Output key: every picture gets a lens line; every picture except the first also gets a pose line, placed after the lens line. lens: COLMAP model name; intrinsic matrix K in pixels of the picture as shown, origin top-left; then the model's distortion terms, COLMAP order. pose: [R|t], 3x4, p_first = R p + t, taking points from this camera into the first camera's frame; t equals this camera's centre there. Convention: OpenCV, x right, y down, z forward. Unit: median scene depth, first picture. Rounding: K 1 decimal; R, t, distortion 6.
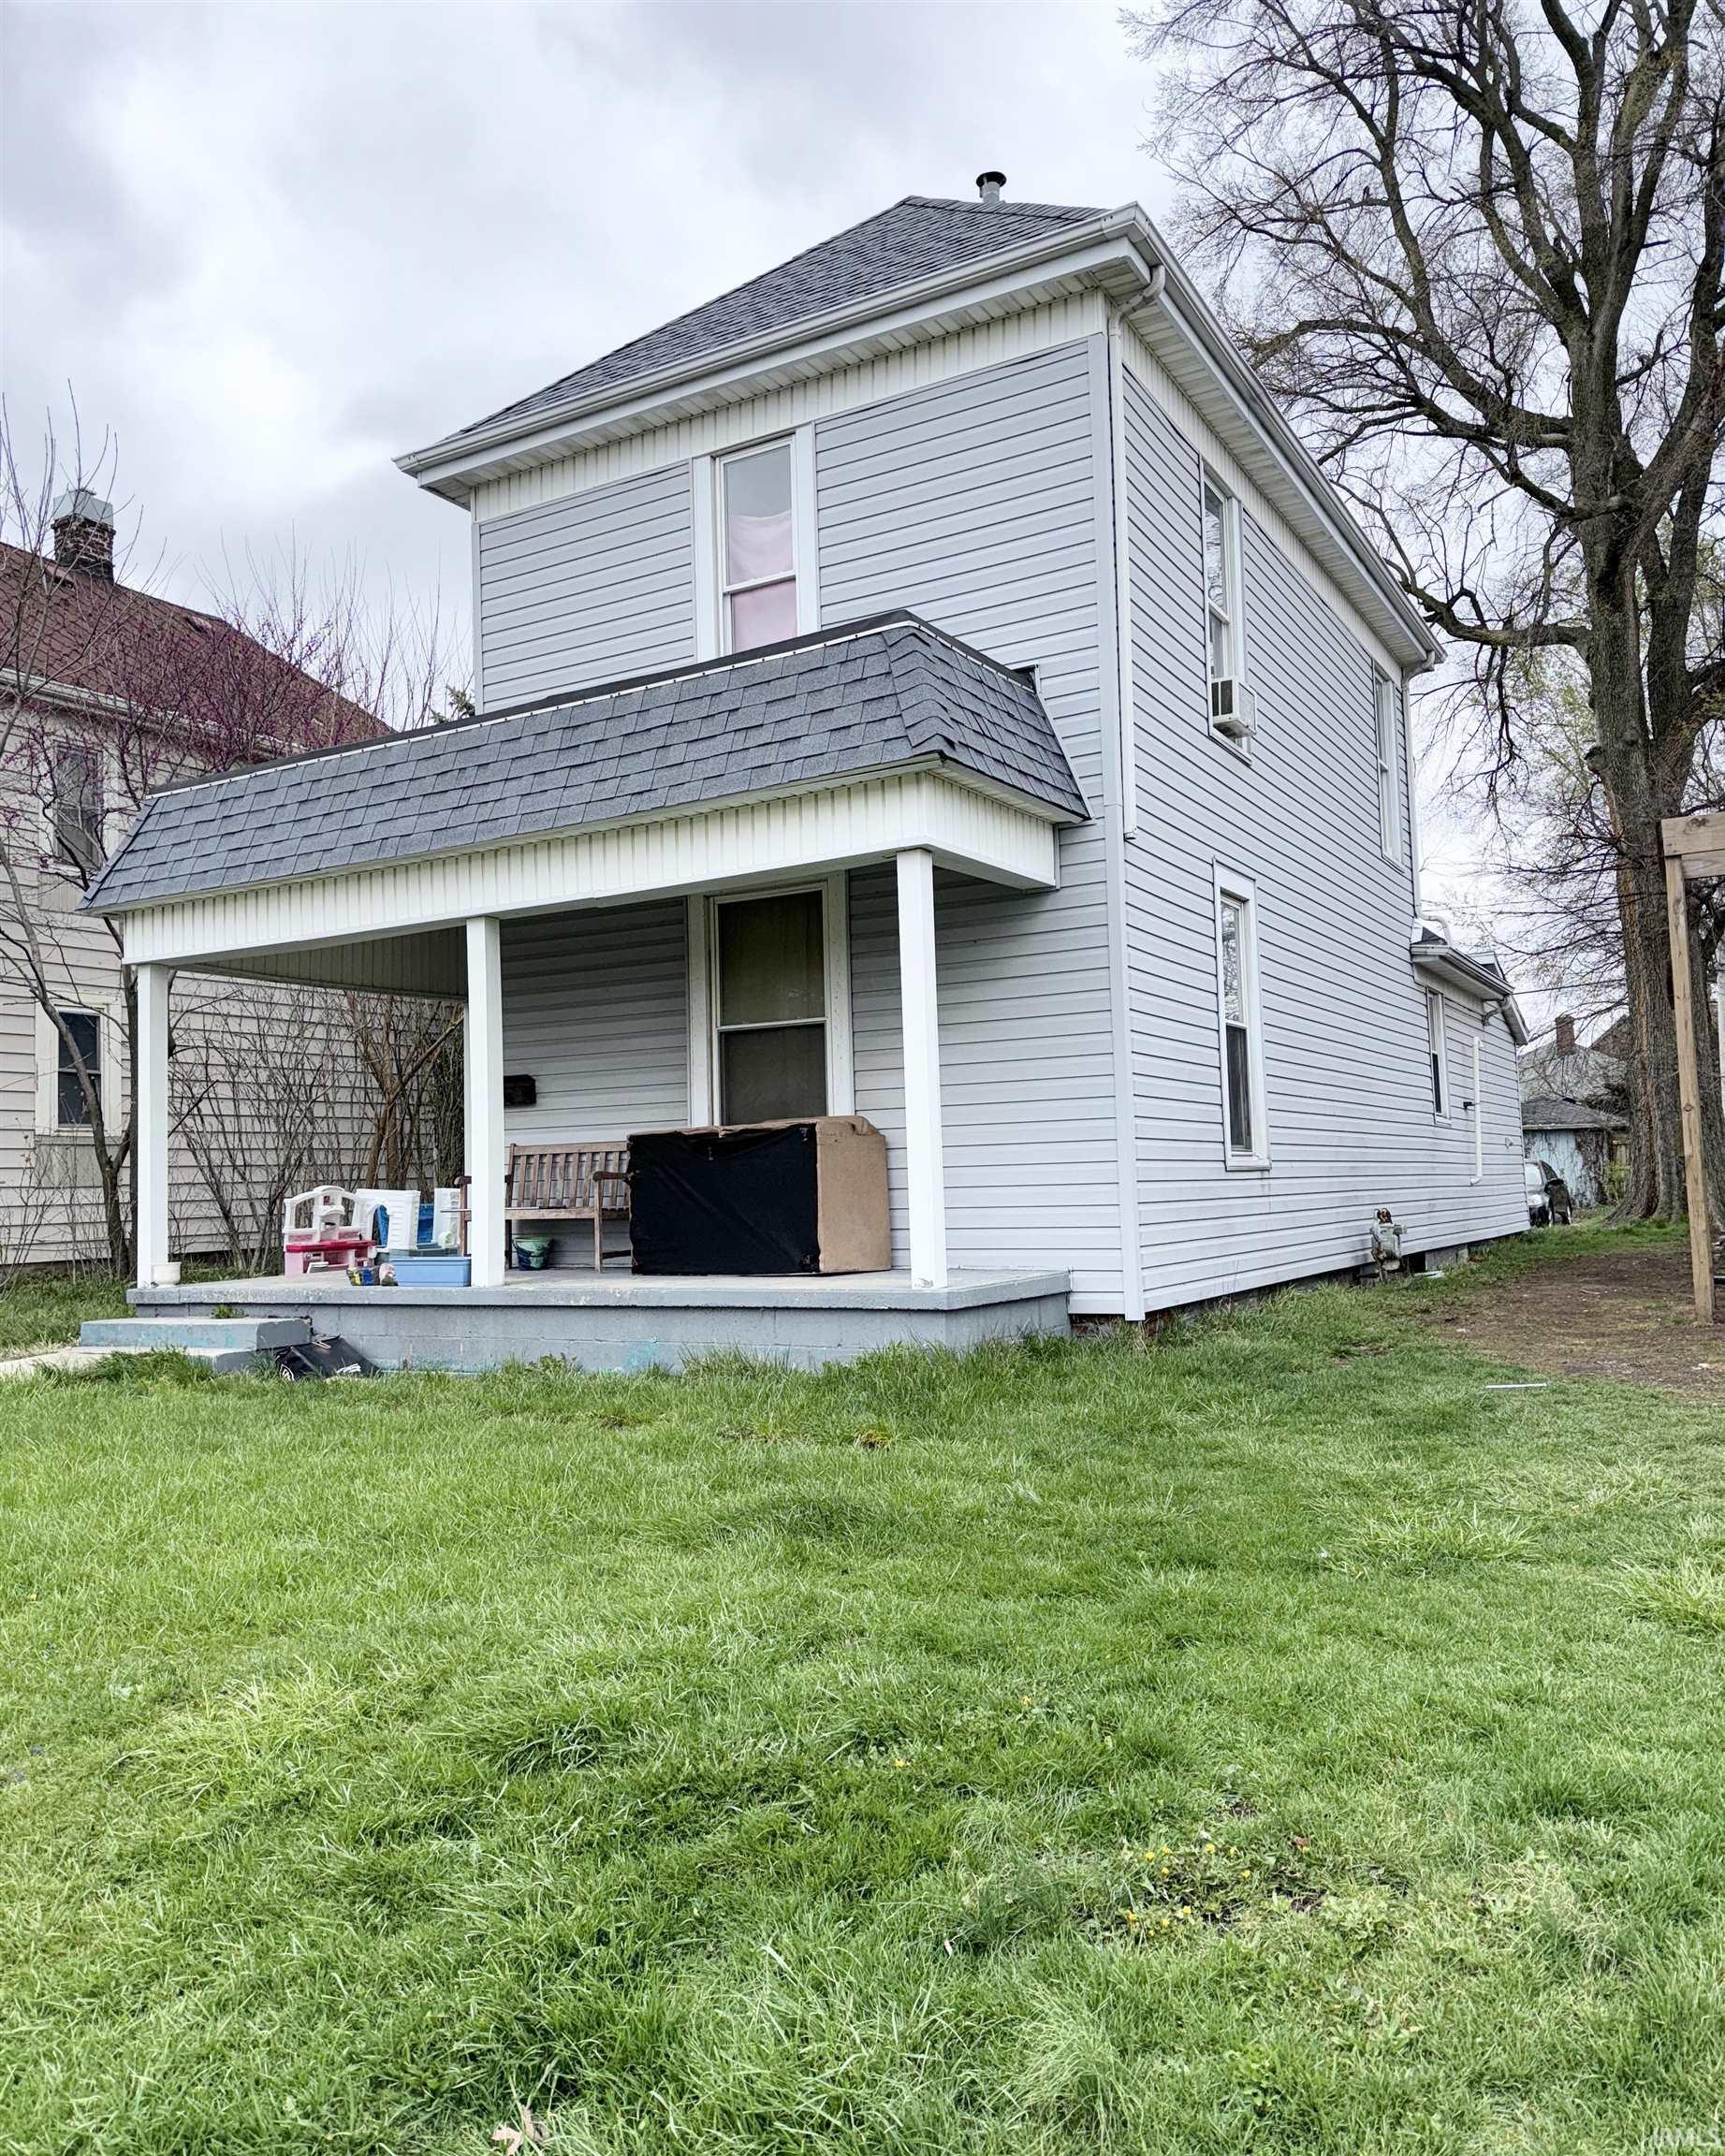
lens RADIAL K [[1620.0, 0, 856.7], [0, 1620.0, 1068.2], [0, 0, 1]] dist [0.099560, -0.001946]
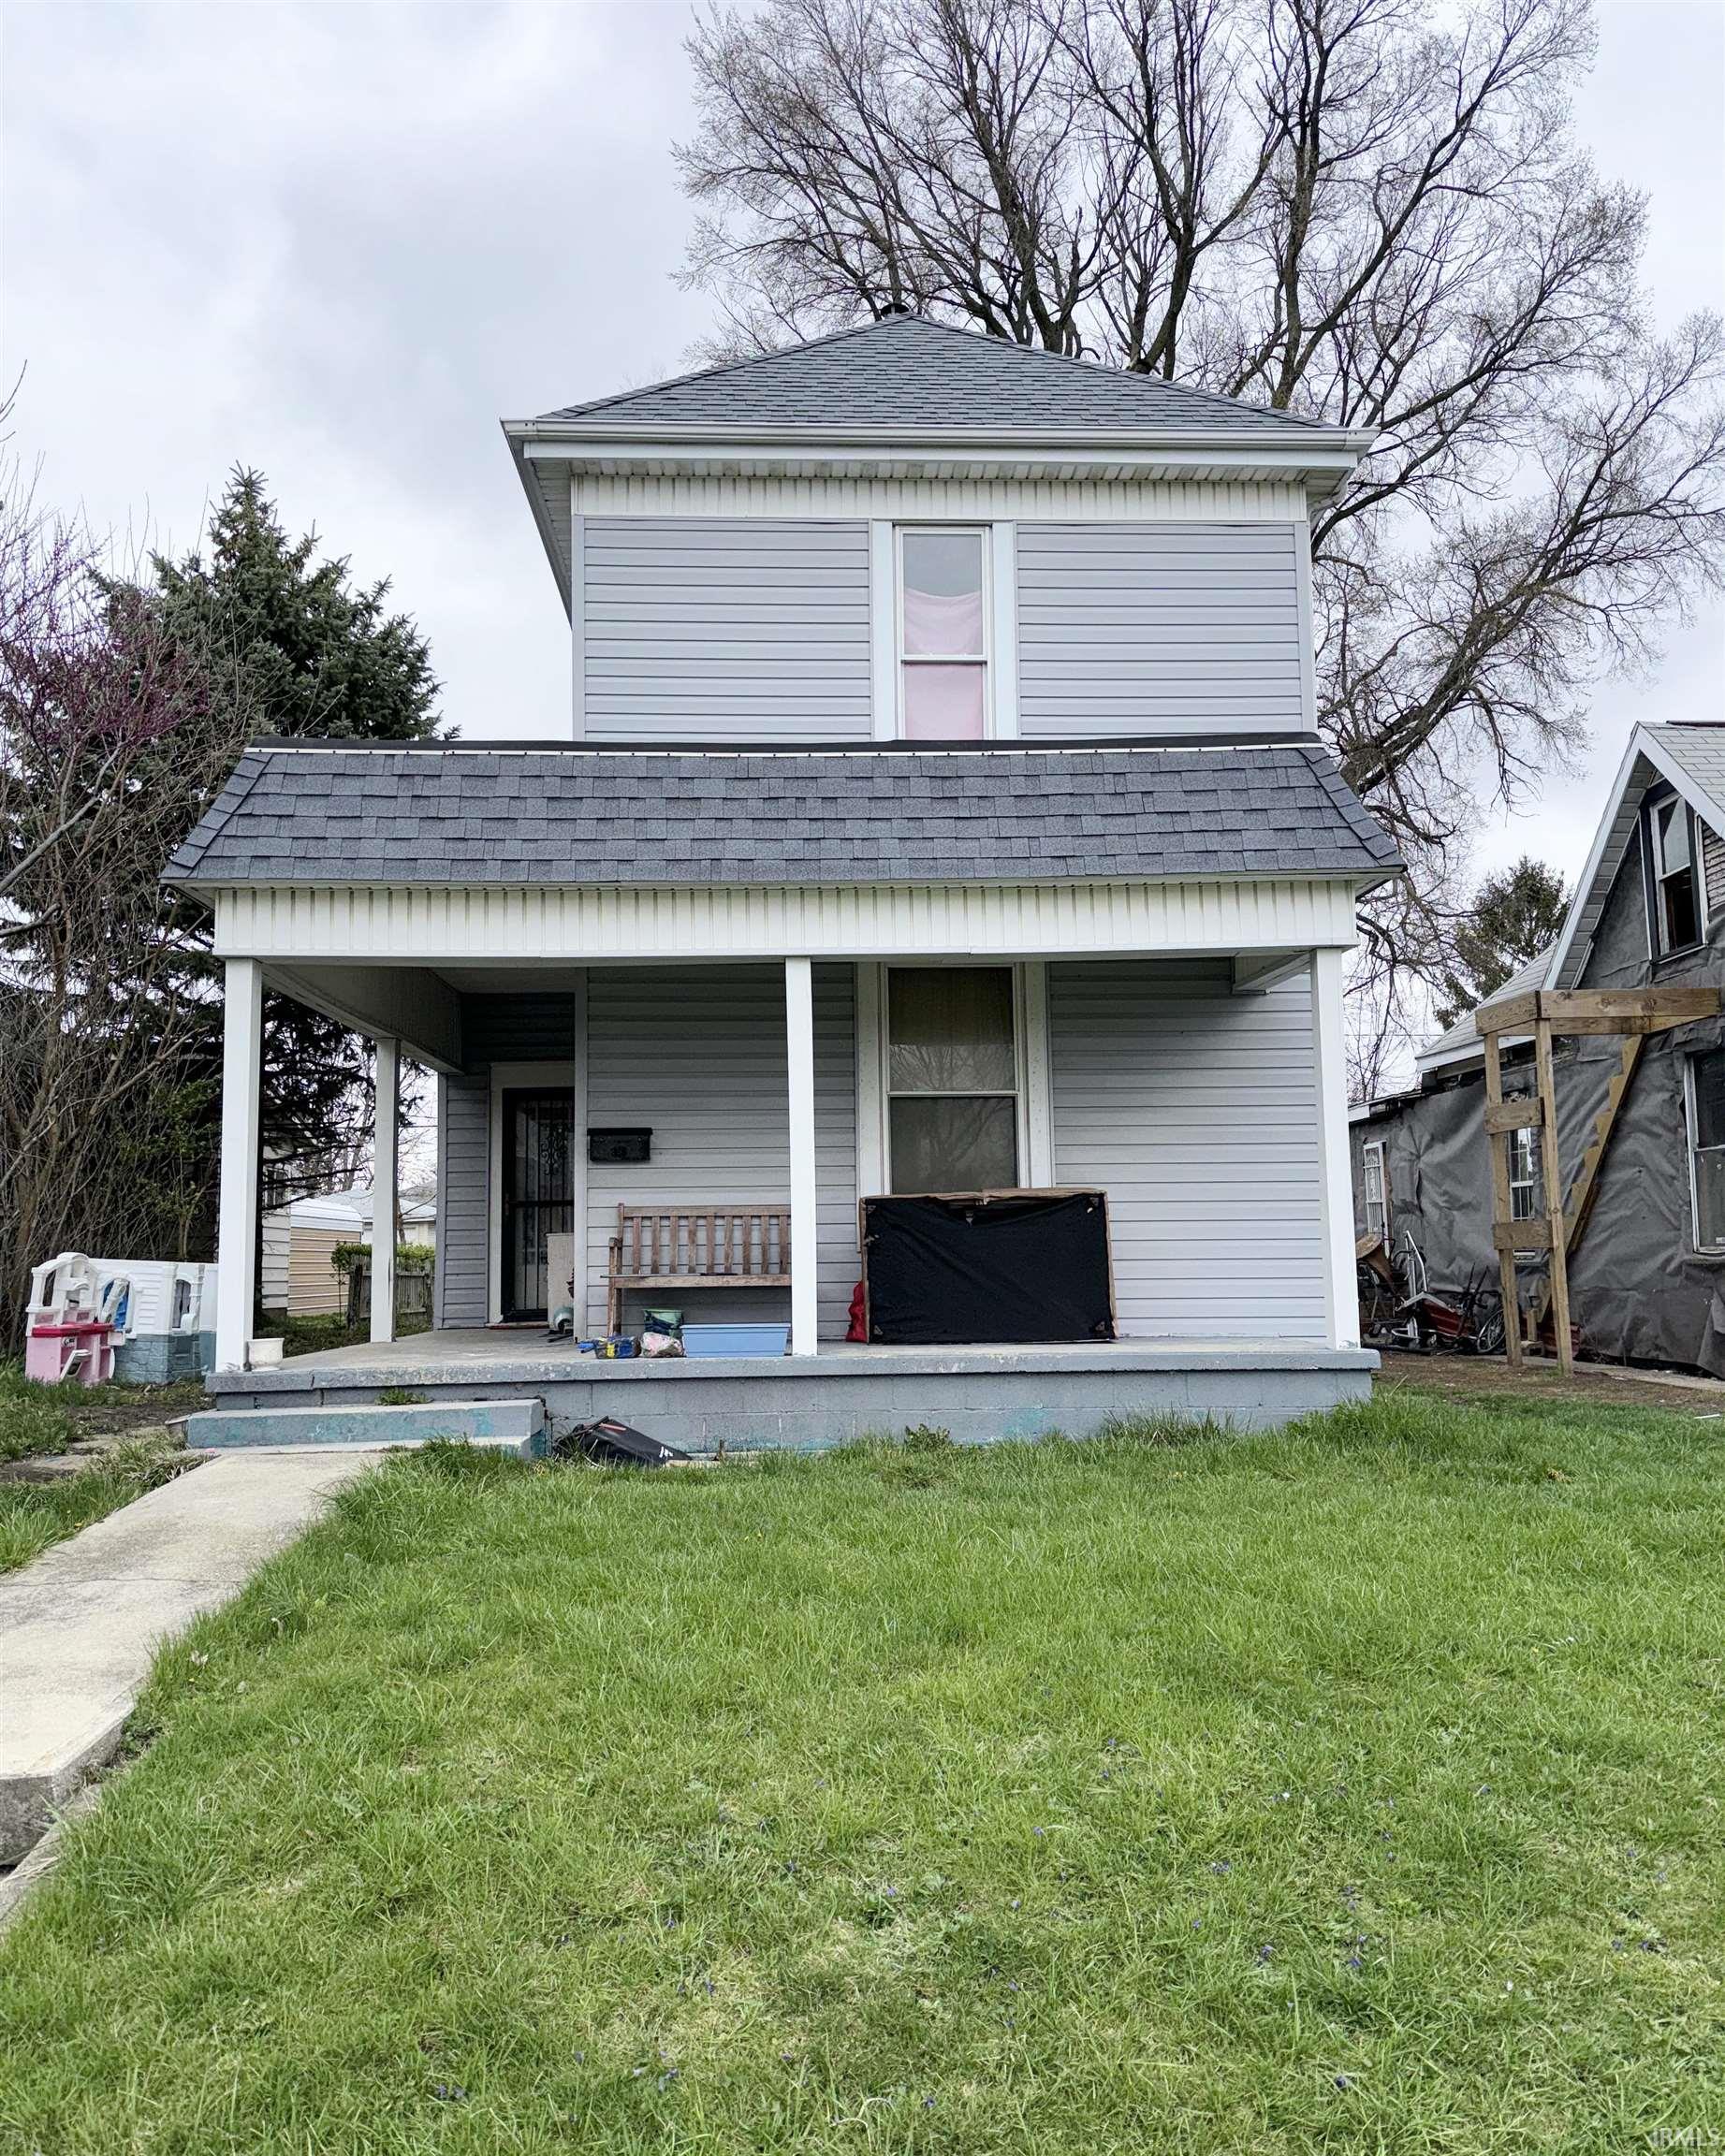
lens RADIAL K [[1620.0, 0, 857.5], [0, 1620.0, 1084.8], [0, 0, 1]] dist [0.099560, -0.001946]
pose [[0.837616, 0.076353, 0.540897, -0.651422], [-0.050170, 0.996751, -0.063011, 0.034282], [-0.543951, 0.025642, 0.838725, 0.193320]]
